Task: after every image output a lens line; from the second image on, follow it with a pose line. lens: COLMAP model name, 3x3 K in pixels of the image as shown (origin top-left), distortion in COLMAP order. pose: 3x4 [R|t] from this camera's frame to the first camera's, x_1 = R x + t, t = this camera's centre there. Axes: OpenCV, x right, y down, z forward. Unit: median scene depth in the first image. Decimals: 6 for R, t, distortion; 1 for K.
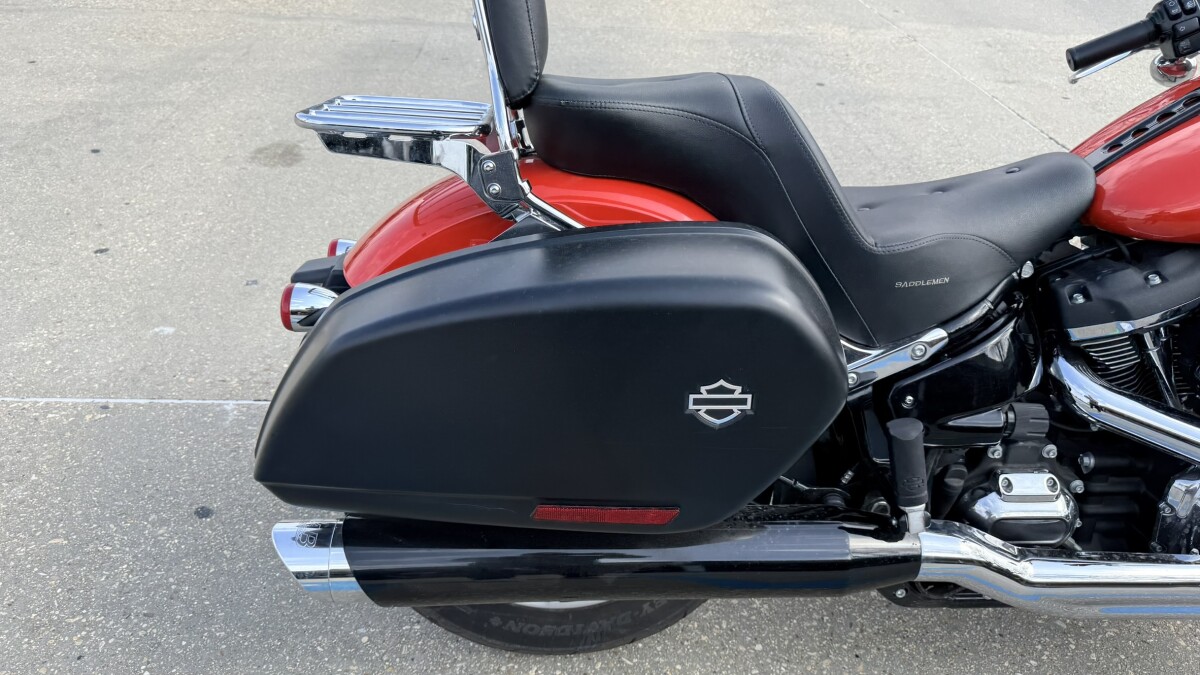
lens RADIAL K [[842.2, 0, 600.0], [0, 842.2, 337.5], [0, 0, 1]] dist [0.033803, -0.060171]
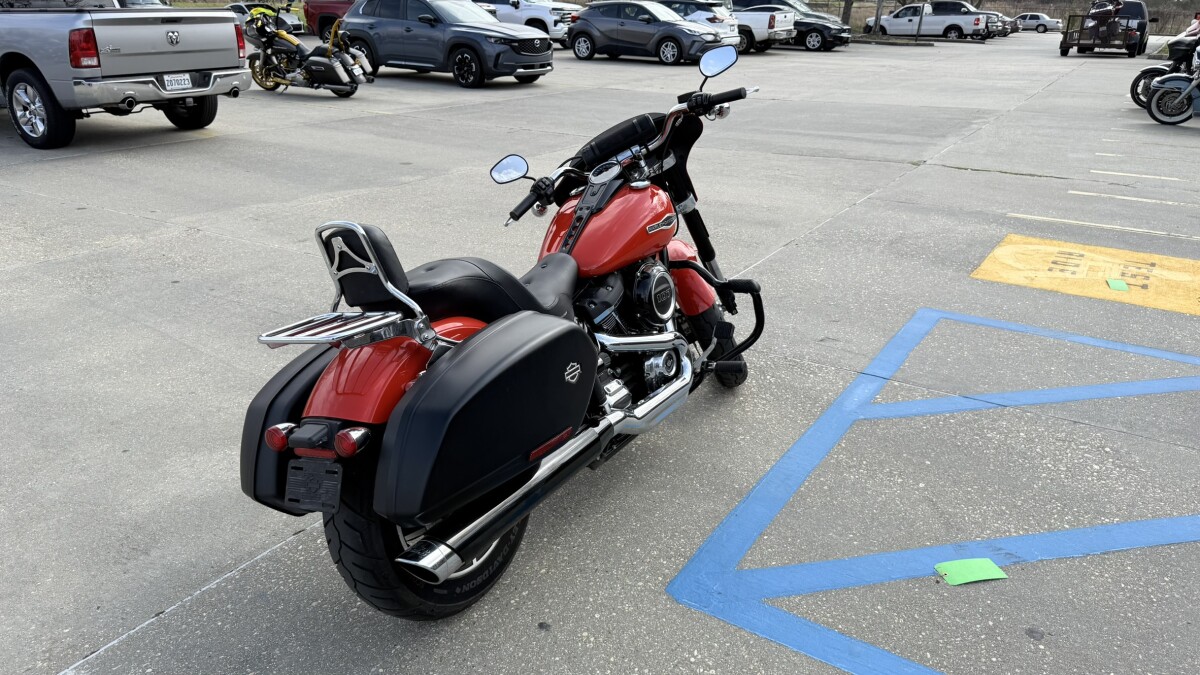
lens RADIAL K [[842.2, 0, 600.0], [0, 842.2, 337.5], [0, 0, 1]] dist [0.033803, -0.060171]
pose [[0.562713, -0.331991, 0.757058, -1.259318], [0.460181, 0.886594, 0.046748, -0.070026], [-0.686723, 0.322077, 0.651674, -0.533512]]
